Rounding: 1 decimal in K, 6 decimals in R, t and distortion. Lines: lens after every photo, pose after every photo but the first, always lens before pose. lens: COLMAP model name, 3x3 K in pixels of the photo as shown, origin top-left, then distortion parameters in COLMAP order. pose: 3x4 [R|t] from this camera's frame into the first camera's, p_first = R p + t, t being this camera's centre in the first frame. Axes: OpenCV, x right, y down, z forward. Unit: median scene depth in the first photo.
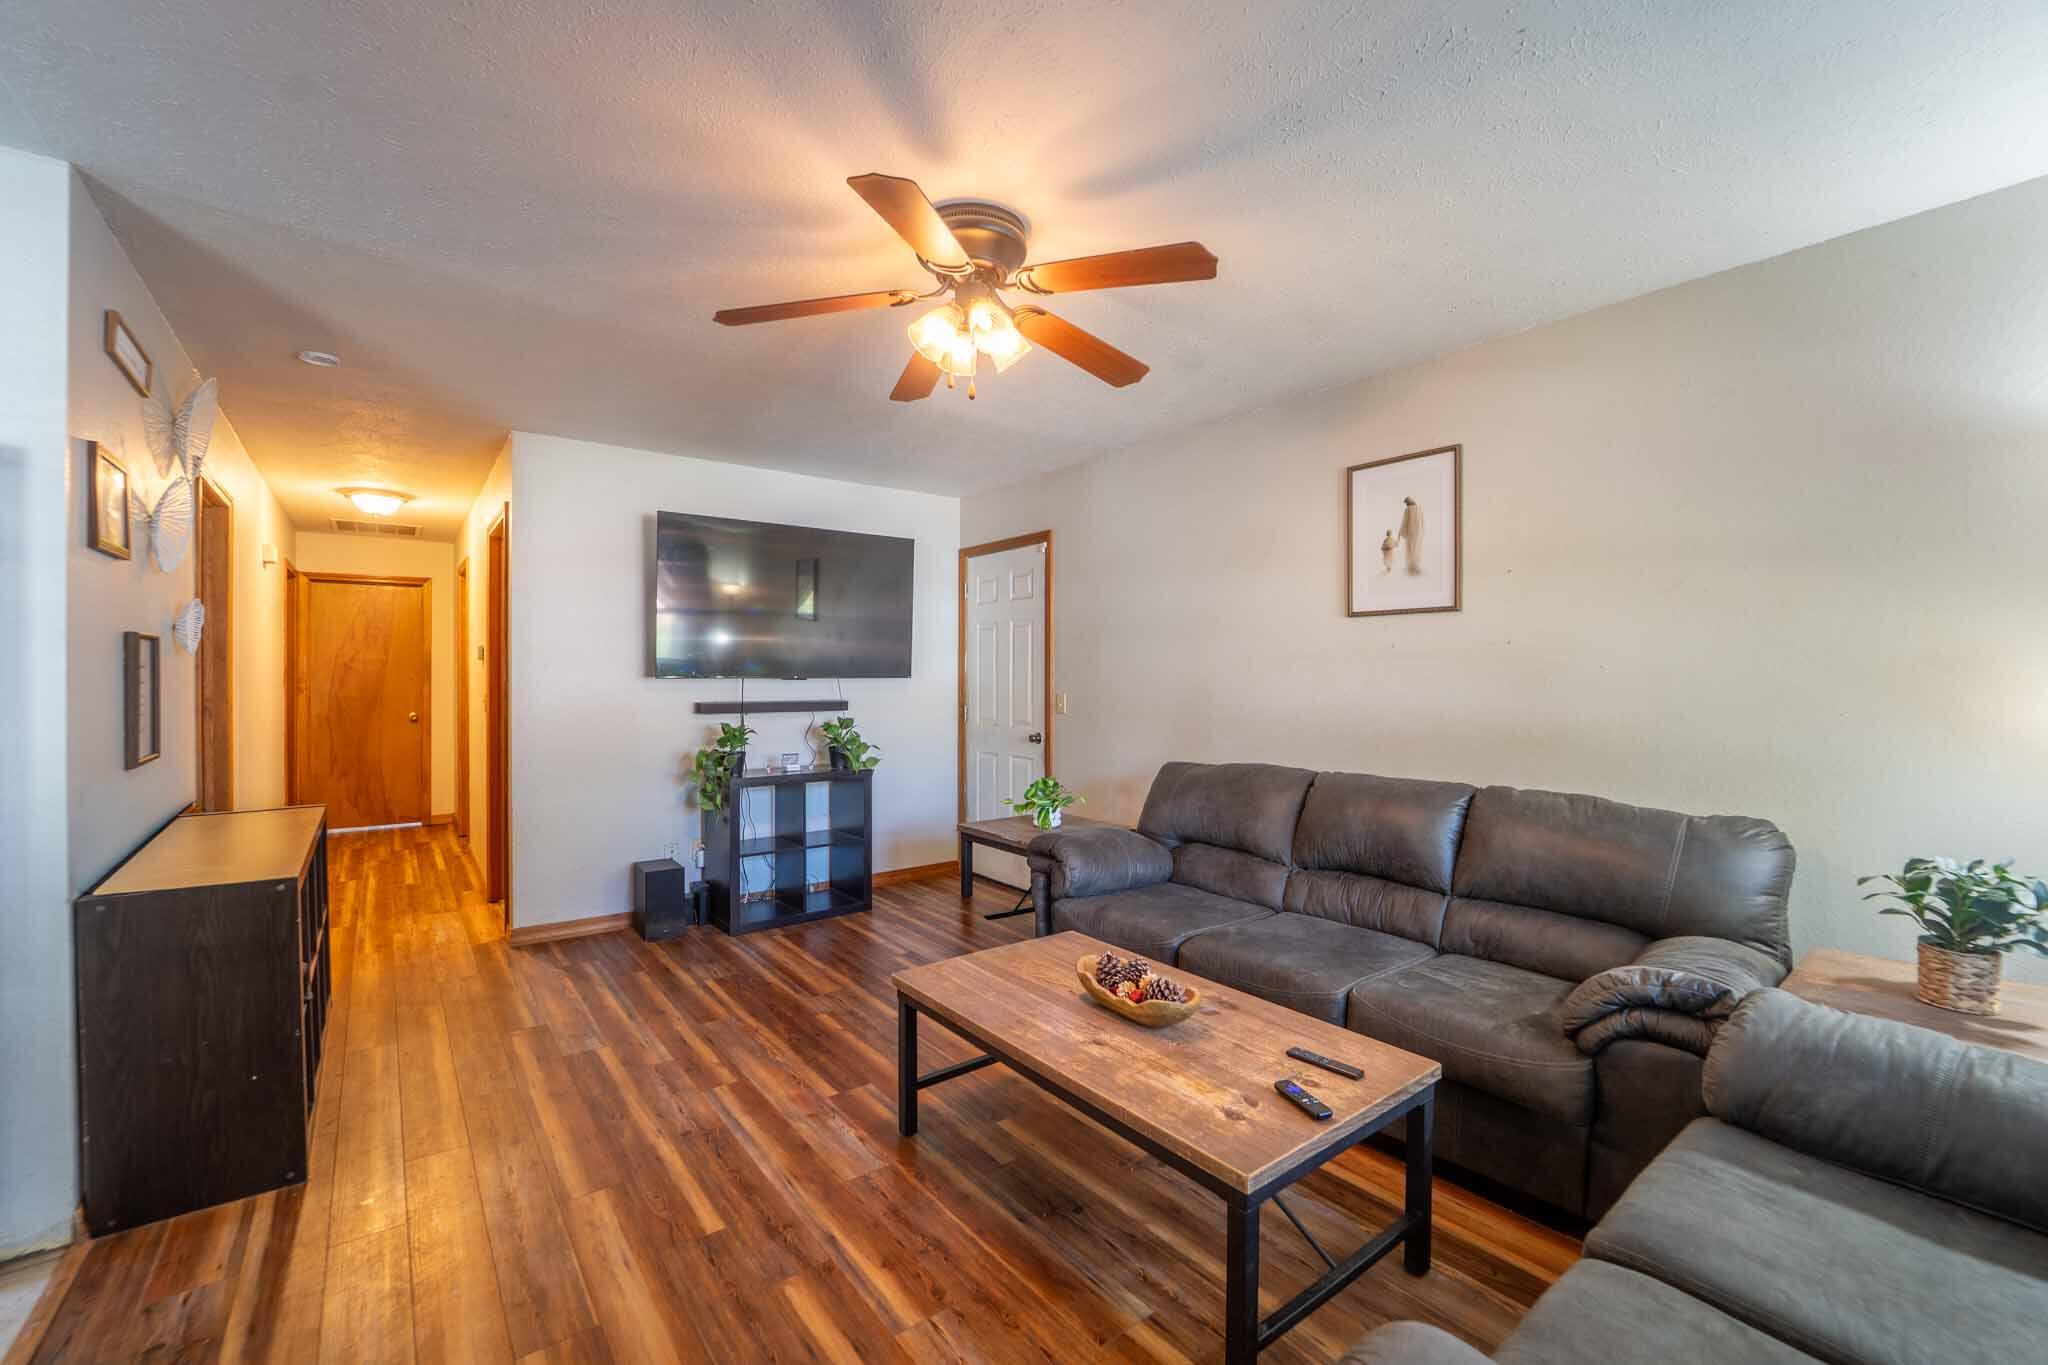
lens RADIAL K [[844.4, 0, 1018.8], [0, 844.4, 681.5], [0, 0, 1]] dist [-0.001594, -0.000099]
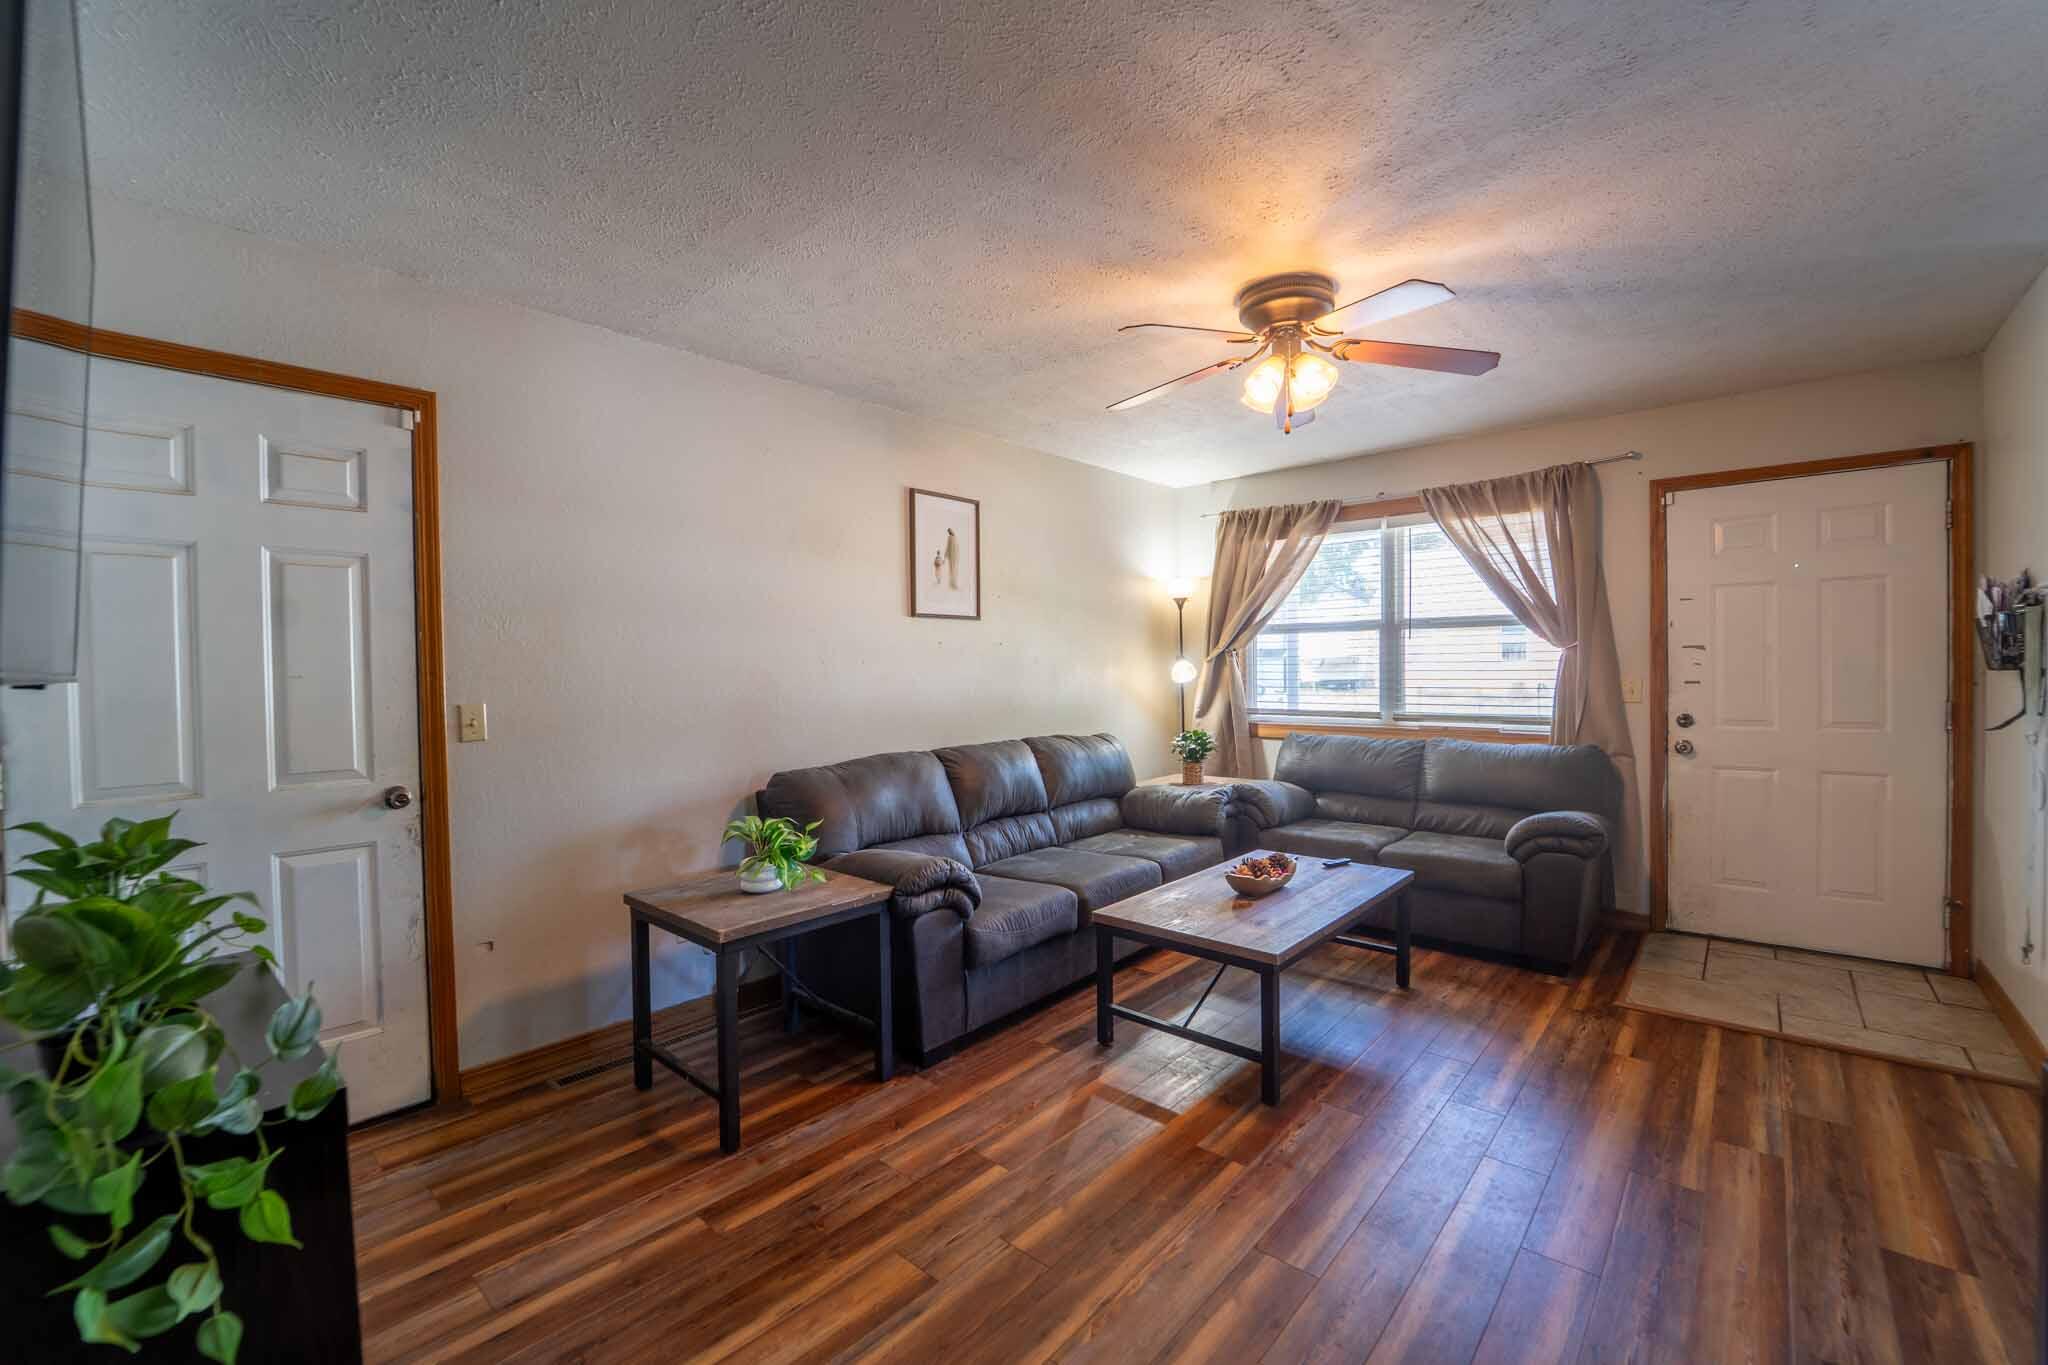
lens RADIAL K [[844.4, 0, 1018.8], [0, 844.4, 681.5], [0, 0, 1]] dist [-0.001594, -0.000099]
pose [[-0.188440, -0.016684, 0.981943, -0.792197], [0.017855, 0.999632, 0.020411, -0.007672], [-0.981922, 0.021379, -0.188073, 1.086610]]
